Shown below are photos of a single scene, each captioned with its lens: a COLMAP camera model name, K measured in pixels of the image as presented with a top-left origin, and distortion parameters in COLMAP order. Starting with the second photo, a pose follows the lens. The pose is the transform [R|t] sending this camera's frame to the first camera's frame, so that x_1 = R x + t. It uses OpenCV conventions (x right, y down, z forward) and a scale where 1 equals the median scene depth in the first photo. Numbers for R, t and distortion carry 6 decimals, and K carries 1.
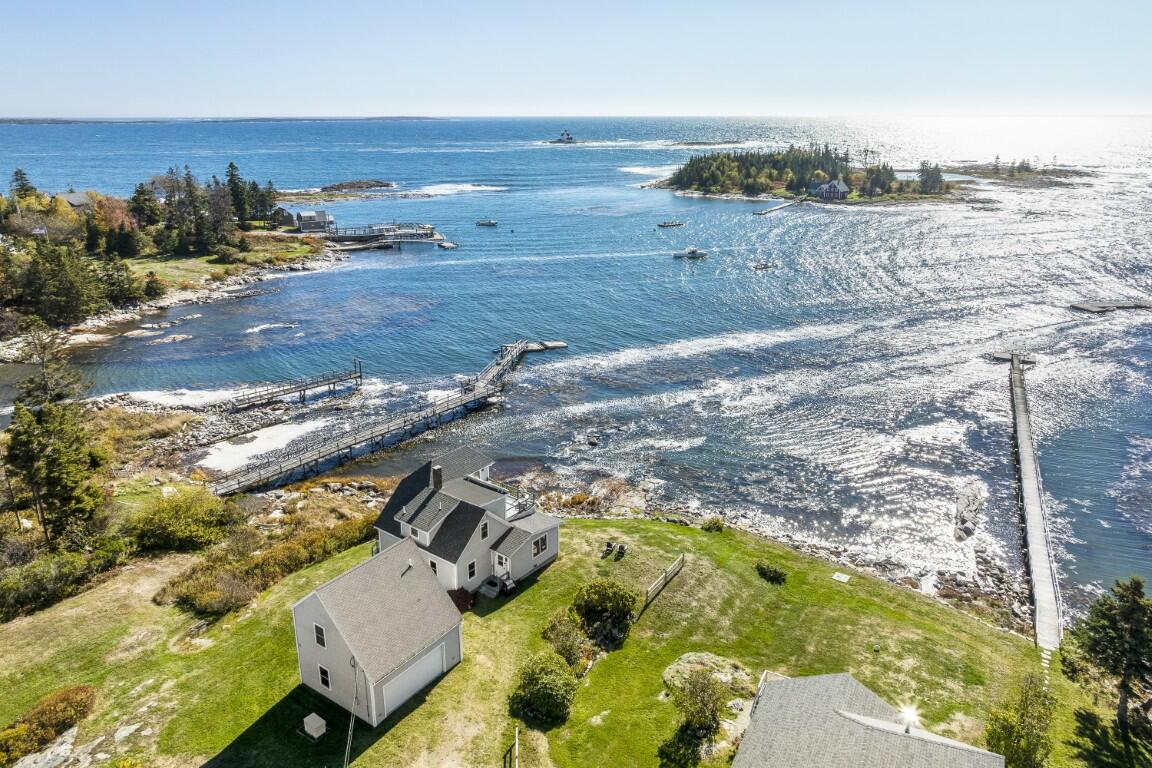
lens RADIAL K [[803.8, 0, 574.6], [0, 803.8, 372.0], [0, 0, 1]] dist [-0.000599, -0.008487]
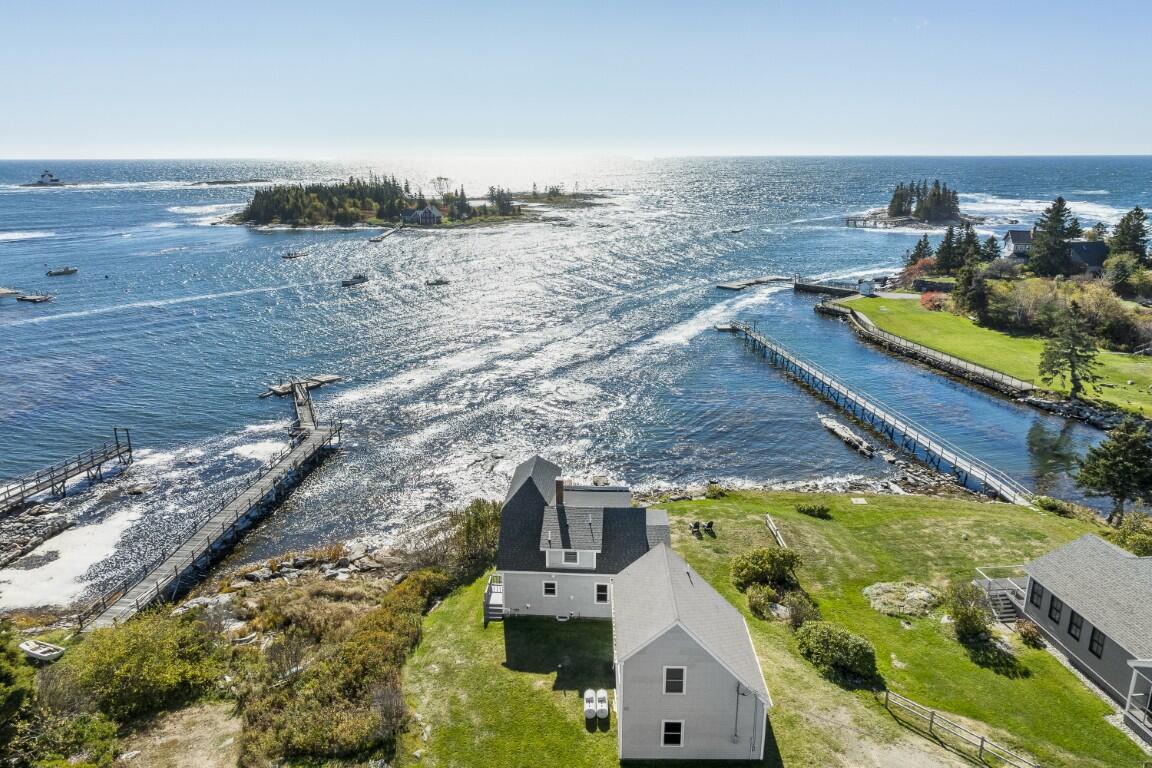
lens RADIAL K [[803.8, 0, 582.1], [0, 803.8, 390.3], [0, 0, 1]] dist [-0.000599, -0.008487]
pose [[0.824071, -0.160118, 0.543386, -0.124071], [0.175382, 0.984207, 0.024038, 0.002842], [-0.538654, 0.075491, 0.839139, 0.059974]]
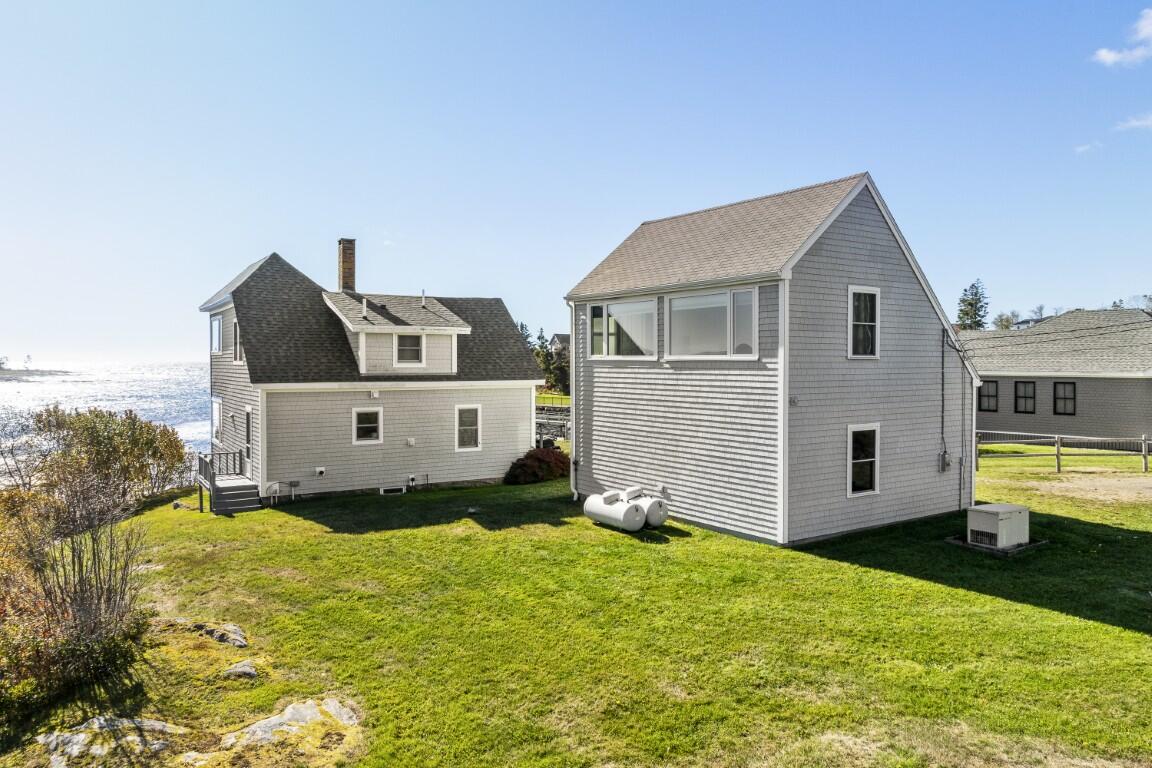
lens RADIAL K [[803.8, 0, 576.7], [0, 803.8, 381.3], [0, 0, 1]] dist [-0.000599, -0.008487]
pose [[0.354213, -0.024699, 0.934839, -0.112495], [0.295599, 0.951354, -0.086868, 0.055883], [-0.887217, 0.307107, 0.344283, 0.160808]]
